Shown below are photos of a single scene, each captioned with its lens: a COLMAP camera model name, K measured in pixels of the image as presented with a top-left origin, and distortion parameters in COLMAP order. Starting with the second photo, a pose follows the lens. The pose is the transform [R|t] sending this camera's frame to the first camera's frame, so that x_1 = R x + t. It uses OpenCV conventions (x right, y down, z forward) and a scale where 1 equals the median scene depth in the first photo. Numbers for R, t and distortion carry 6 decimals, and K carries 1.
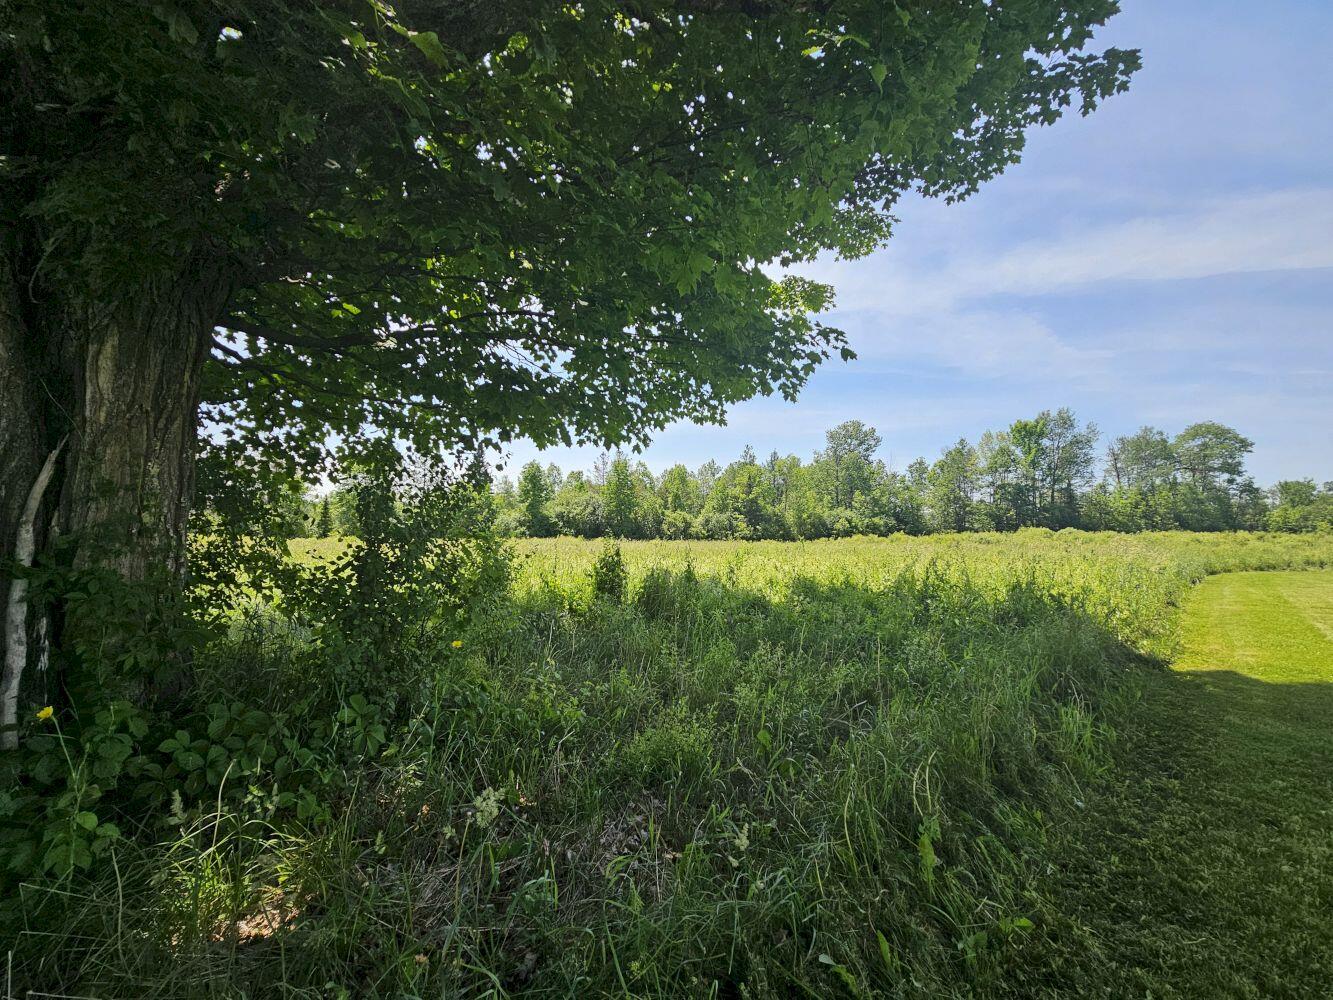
lens RADIAL K [[551.5, 0, 663.6], [0, 551.5, 507.9], [0, 0, 1]] dist [-0.000184, 0.000282]
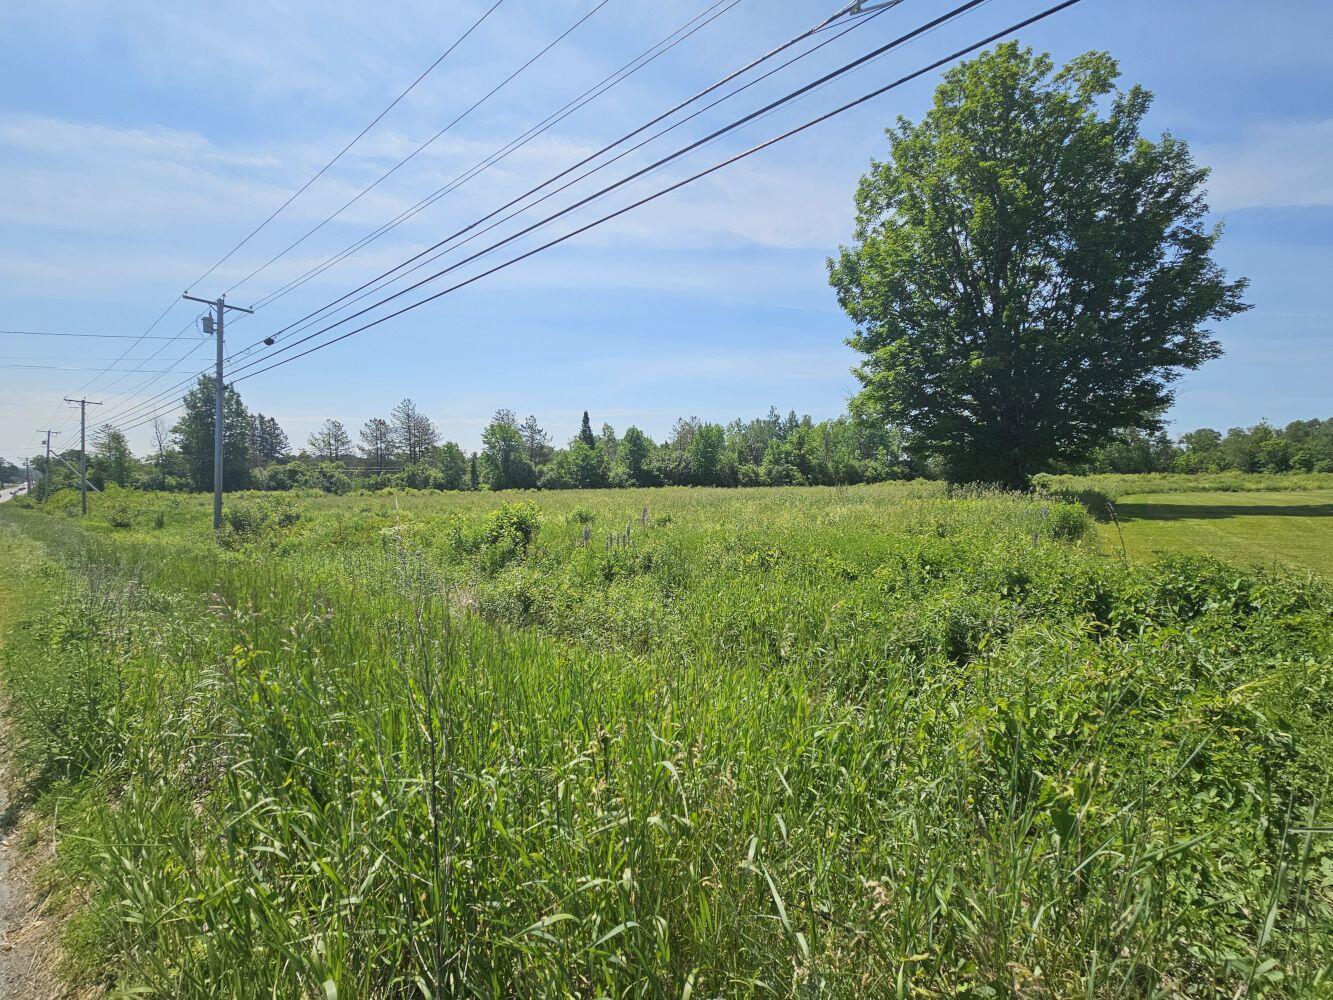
lens RADIAL K [[551.5, 0, 663.6], [0, 551.5, 507.9], [0, 0, 1]] dist [-0.000184, 0.000282]
pose [[0.997314, -0.021922, 0.069888, -0.245843], [0.015324, 0.995493, 0.093586, -0.015558], [-0.071625, -0.092264, 0.993155, -0.258164]]
